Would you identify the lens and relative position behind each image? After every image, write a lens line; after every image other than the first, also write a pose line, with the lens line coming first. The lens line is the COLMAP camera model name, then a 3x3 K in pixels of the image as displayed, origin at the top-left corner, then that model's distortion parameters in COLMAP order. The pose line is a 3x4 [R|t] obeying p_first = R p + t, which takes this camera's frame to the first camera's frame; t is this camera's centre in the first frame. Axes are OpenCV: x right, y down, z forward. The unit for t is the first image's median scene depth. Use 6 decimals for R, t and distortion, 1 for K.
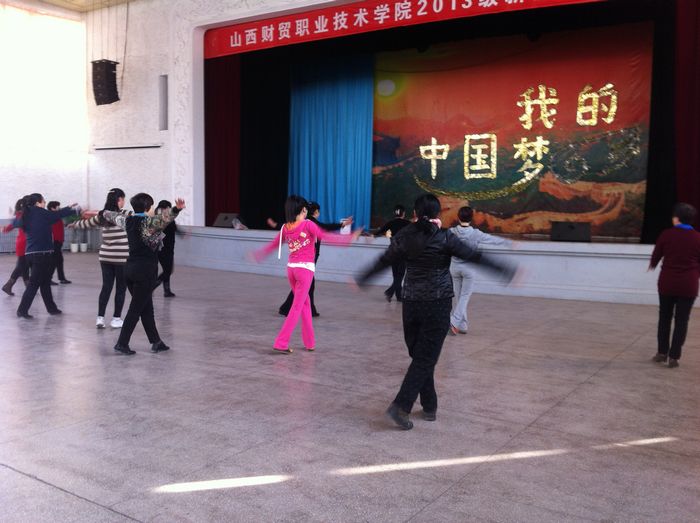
lens RADIAL K [[647.5, 0, 350.0], [0, 647.5, 261.5], [0, 0, 1]] dist [0.004145, -0.186782]
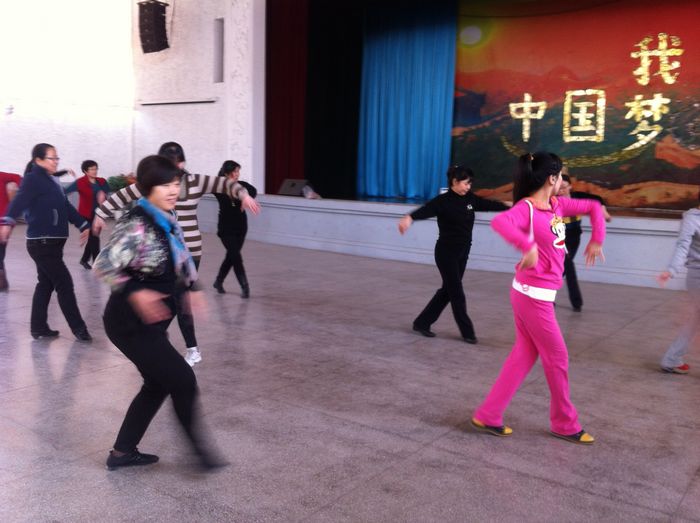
lens RADIAL K [[647.5, 0, 350.0], [0, 647.5, 261.5], [0, 0, 1]] dist [0.004145, -0.186782]
pose [[0.998183, 0.019252, -0.057090, -0.056366], [-0.016182, 0.998423, 0.053748, -0.010970], [0.058035, -0.052727, 0.996921, 0.124228]]
